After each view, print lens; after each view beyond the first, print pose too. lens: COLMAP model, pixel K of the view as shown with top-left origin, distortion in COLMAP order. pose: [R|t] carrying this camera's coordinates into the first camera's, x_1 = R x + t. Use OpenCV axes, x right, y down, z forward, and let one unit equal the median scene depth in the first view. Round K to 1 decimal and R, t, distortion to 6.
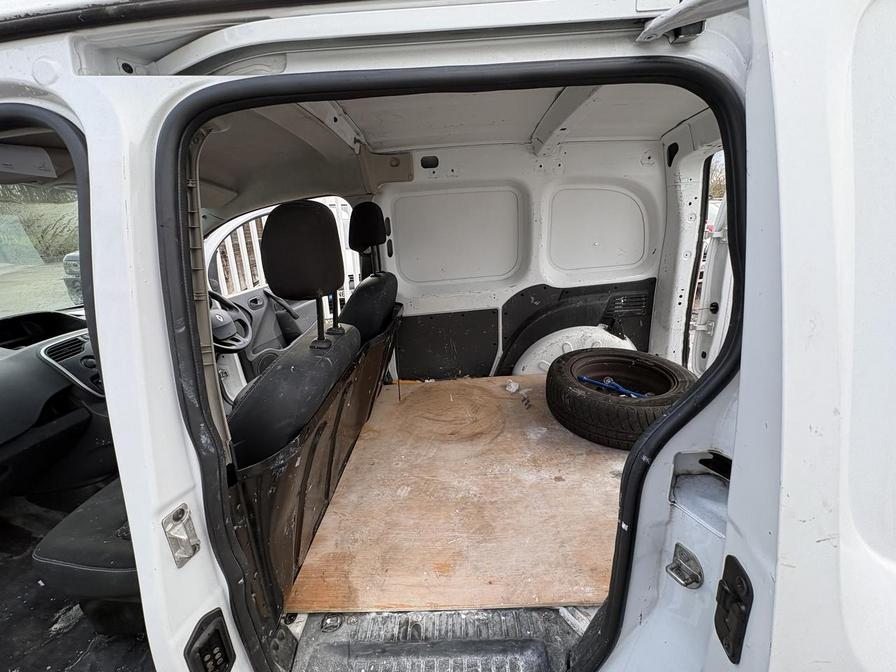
lens RADIAL K [[356.0, 0, 449.6], [0, 356.0, 331.3], [0, 0, 1]] dist [0.001017, -0.000308]
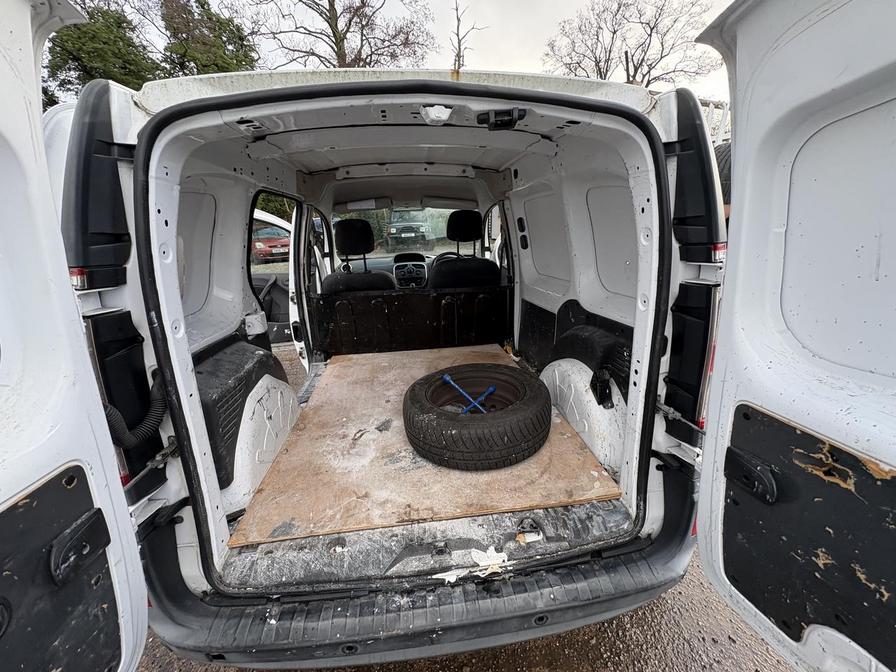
lens RADIAL K [[356.0, 0, 447.9], [0, 356.0, 336.5], [0, 0, 1]] dist [0.001017, -0.000308]
pose [[0.134588, 0.338931, -0.931135, 1.553078], [-0.265667, 0.917624, 0.295613, -0.332423], [0.954624, 0.207586, 0.213544, 0.806558]]
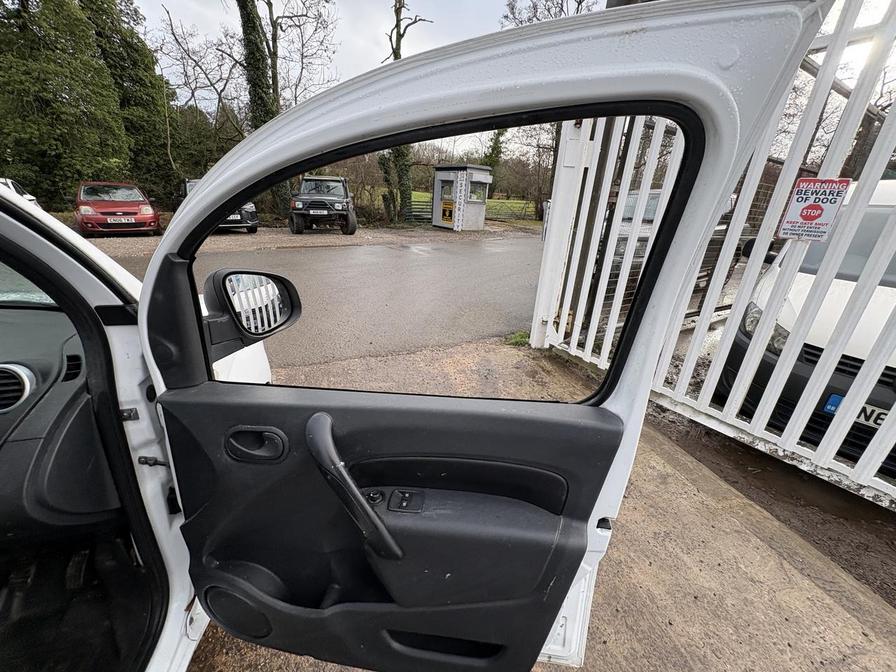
lens RADIAL K [[356.0, 0, 448.0], [0, 356.0, 335.5], [0, 0, 1]] dist [0.001017, -0.000308]
pose [[0.245795, 0.384939, -0.889611, -0.419634], [-0.338690, 0.894025, 0.293271, -0.536782], [0.908226, 0.229218, 0.350121, 1.808948]]
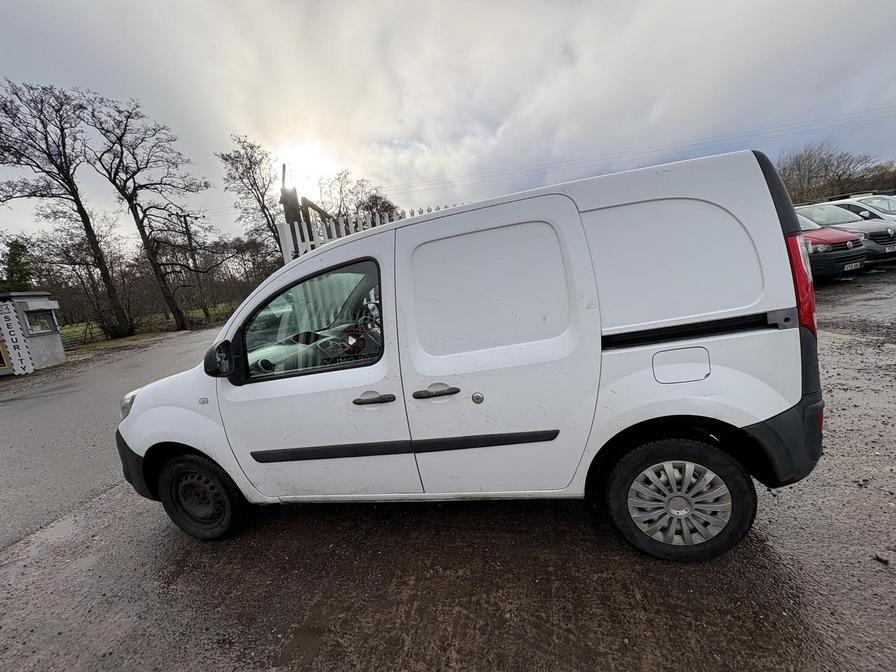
lens RADIAL K [[356.0, 0, 450.9], [0, 356.0, 329.2], [0, 0, 1]] dist [0.001017, -0.000308]
pose [[0.974329, -0.079396, -0.210662, 0.140216], [0.054269, 0.990984, -0.122495, 0.253552], [0.218488, 0.107919, 0.969854, -0.924220]]
